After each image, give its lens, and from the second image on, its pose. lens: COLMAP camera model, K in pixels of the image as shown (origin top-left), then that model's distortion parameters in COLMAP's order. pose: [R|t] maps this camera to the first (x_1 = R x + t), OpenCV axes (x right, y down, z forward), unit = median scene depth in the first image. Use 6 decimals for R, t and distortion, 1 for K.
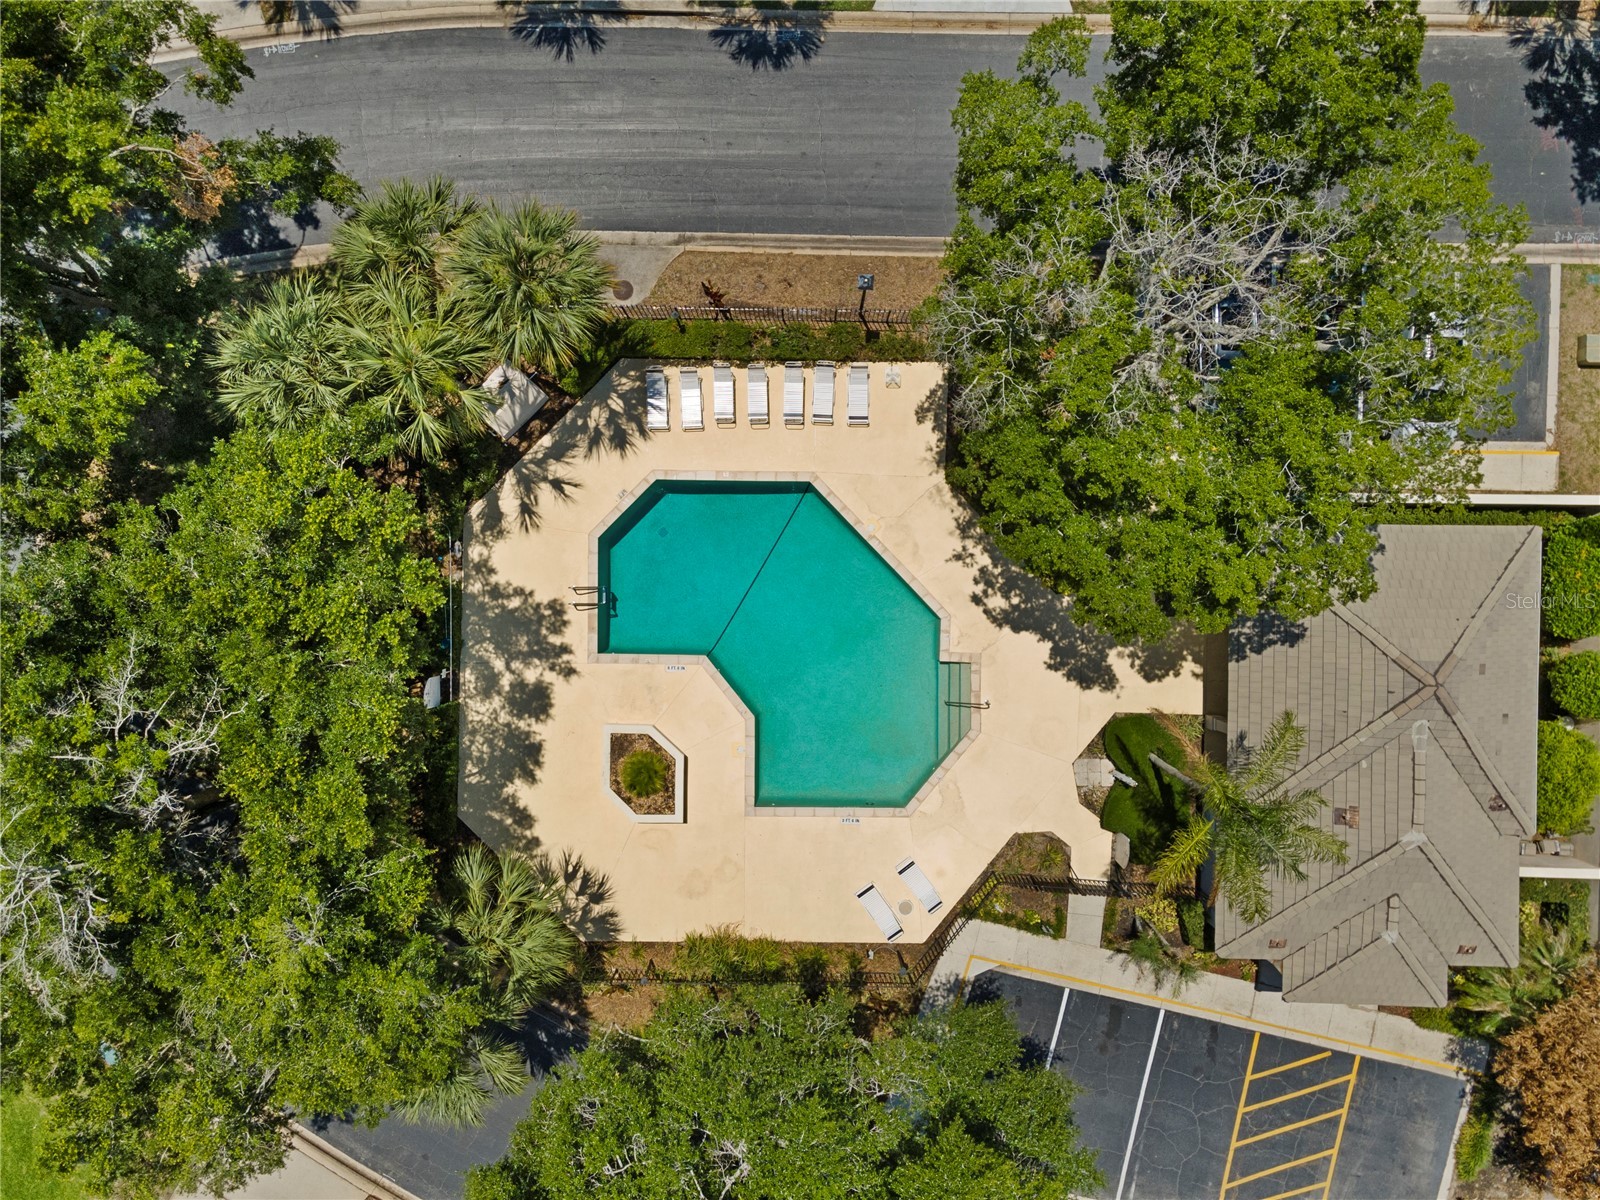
lens RADIAL K [[1153.5, 0, 800.0], [0, 1153.5, 600.0], [0, 0, 1]] dist [0.031503, 0.002328]
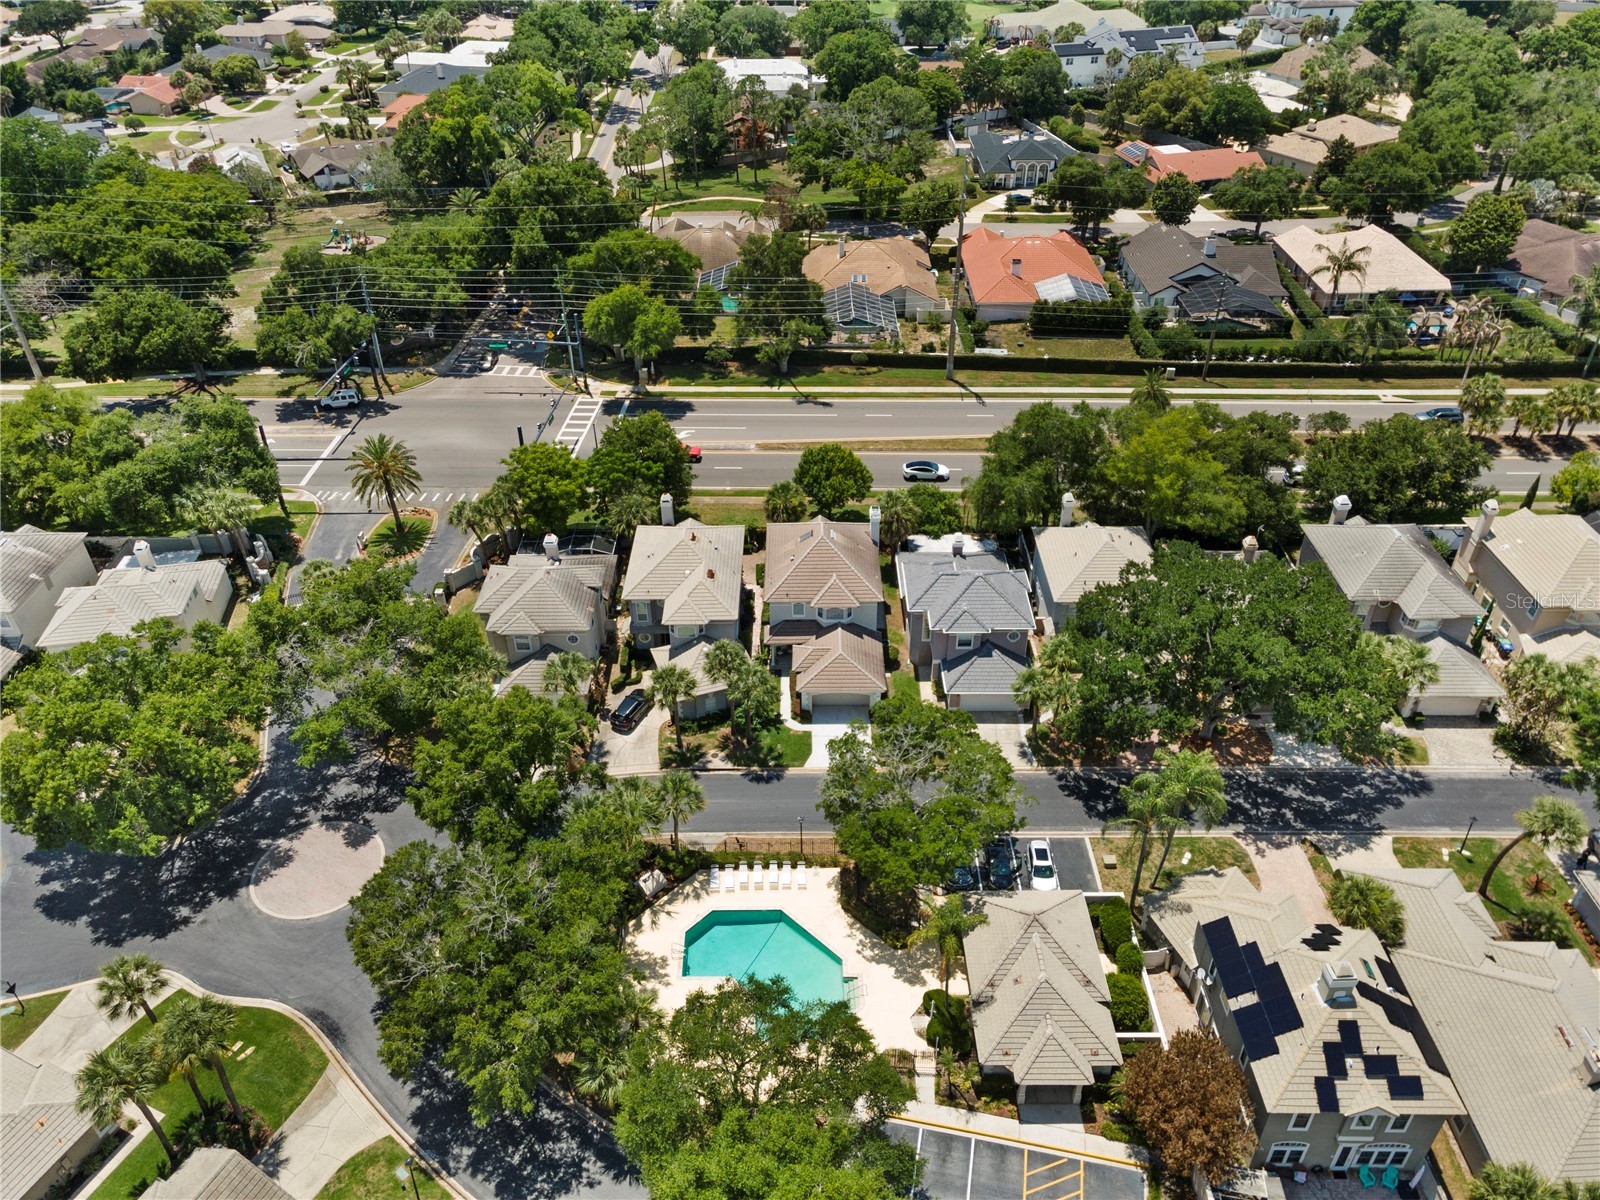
lens RADIAL K [[1153.5, 0, 800.0], [0, 1153.5, 600.0], [0, 0, 1]] dist [0.031503, 0.002328]
pose [[0.999757, -0.011073, 0.019038, 0.008952], [0.021947, 0.572965, -0.819286, 1.394501], [-0.001836, 0.819505, 0.573069, -0.783050]]
